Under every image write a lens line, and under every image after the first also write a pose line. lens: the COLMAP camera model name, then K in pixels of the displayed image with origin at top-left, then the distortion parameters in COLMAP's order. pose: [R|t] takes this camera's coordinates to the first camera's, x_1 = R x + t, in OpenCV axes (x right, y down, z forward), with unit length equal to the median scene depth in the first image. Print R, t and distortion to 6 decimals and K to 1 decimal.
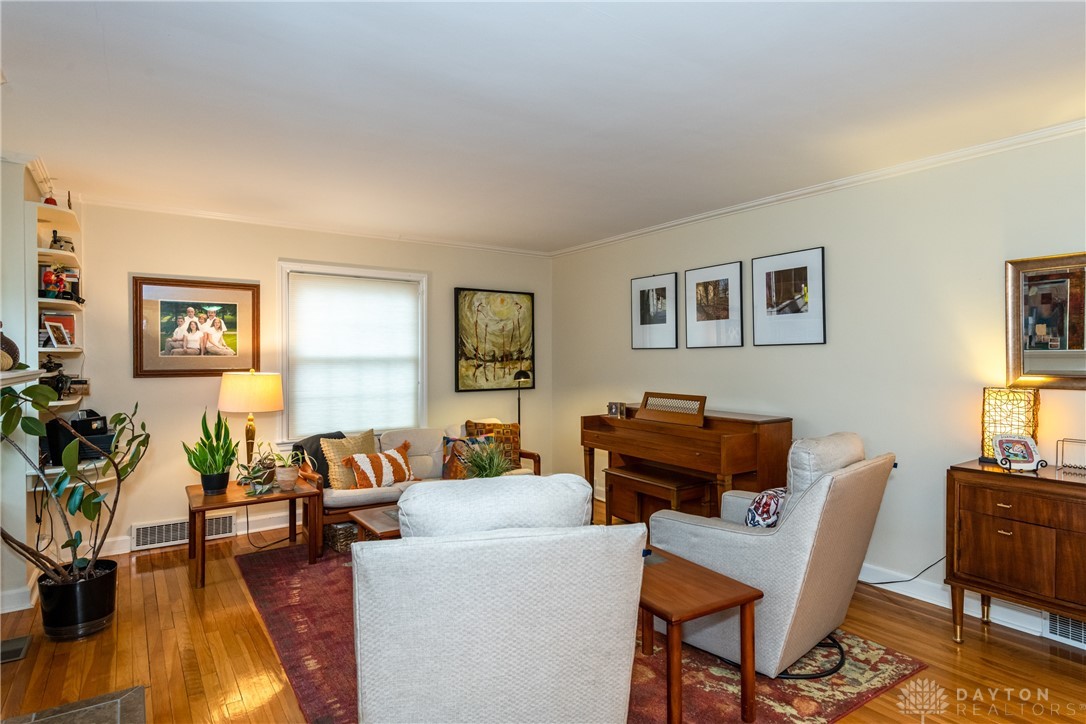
lens RADIAL K [[590.3, 0, 537.3], [0, 590.3, 358.6], [0, 0, 1]] dist [0.036497, -0.012770]
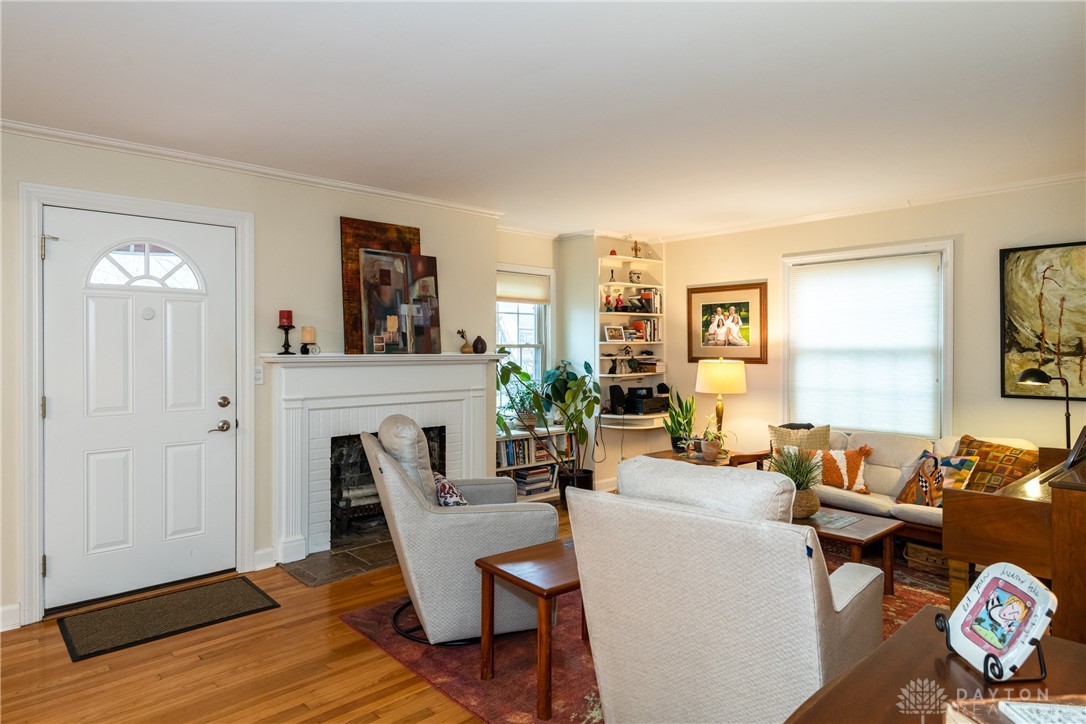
lens RADIAL K [[641.1, 0, 517.7], [0, 641.1, 348.1], [0, 0, 1]] dist [0.034274, -0.022149]
pose [[0.121482, 0.002019, -0.992592, 0.675892], [-0.002539, 0.999995, 0.001723, -0.002528], [0.992590, 0.002311, 0.121487, 0.400884]]
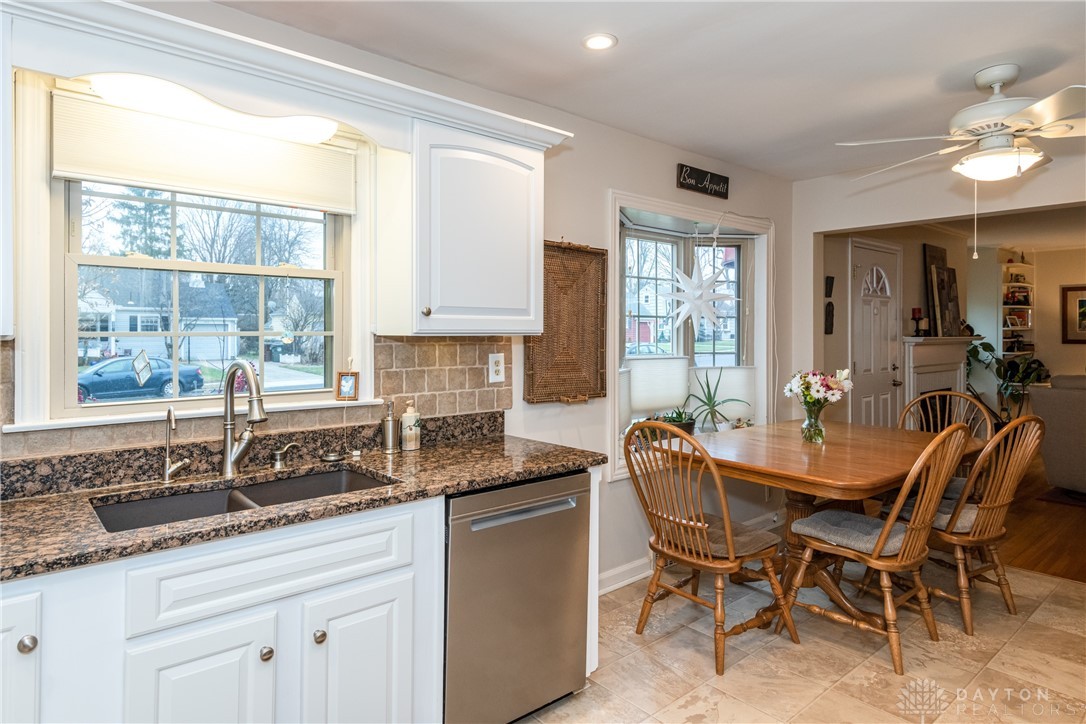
lens RADIAL K [[603.1, 0, 563.2], [0, 603.1, 332.0], [0, 0, 1]] dist [0.017176, -0.000438]
pose [[0.093600, 0.002564, -0.995607, 0.931325], [-0.003923, 0.999990, 0.002207, -0.001620], [0.995602, 0.003699, 0.093609, -0.619197]]
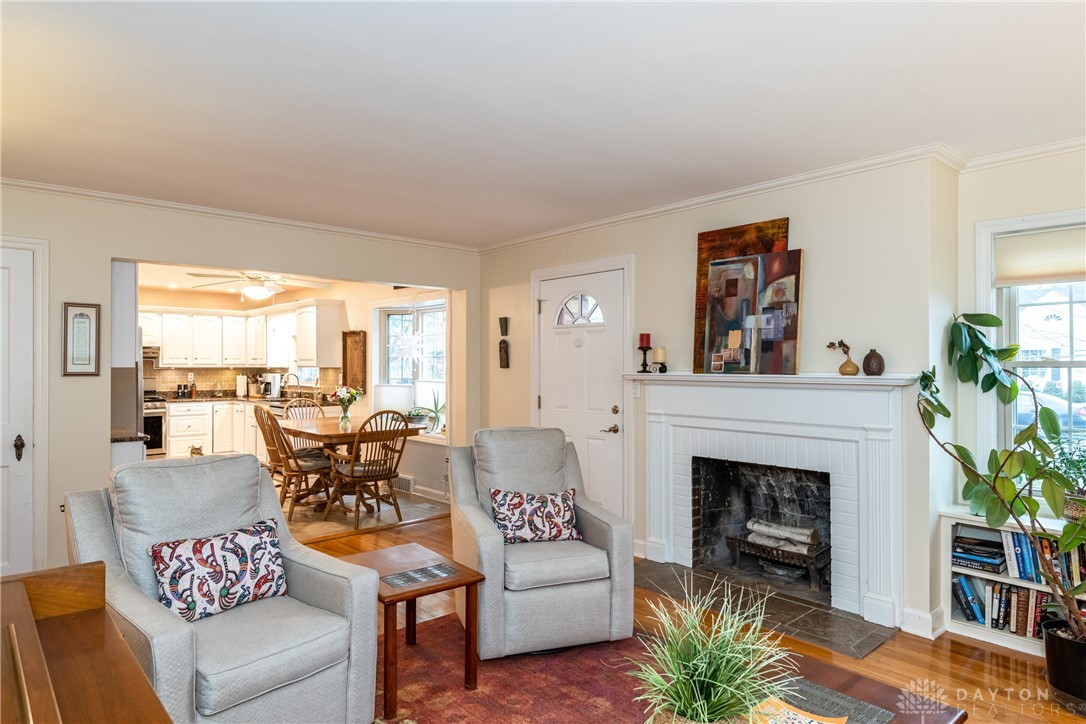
lens RADIAL K [[641.1, 0, 520.1], [0, 641.1, 358.8], [0, 0, 1]] dist [0.034274, -0.022149]
pose [[-0.992962, 0.003642, -0.118379, 0.068796], [0.004395, 0.999972, -0.006102, -0.007480], [0.118354, -0.006579, -0.992950, 1.152822]]
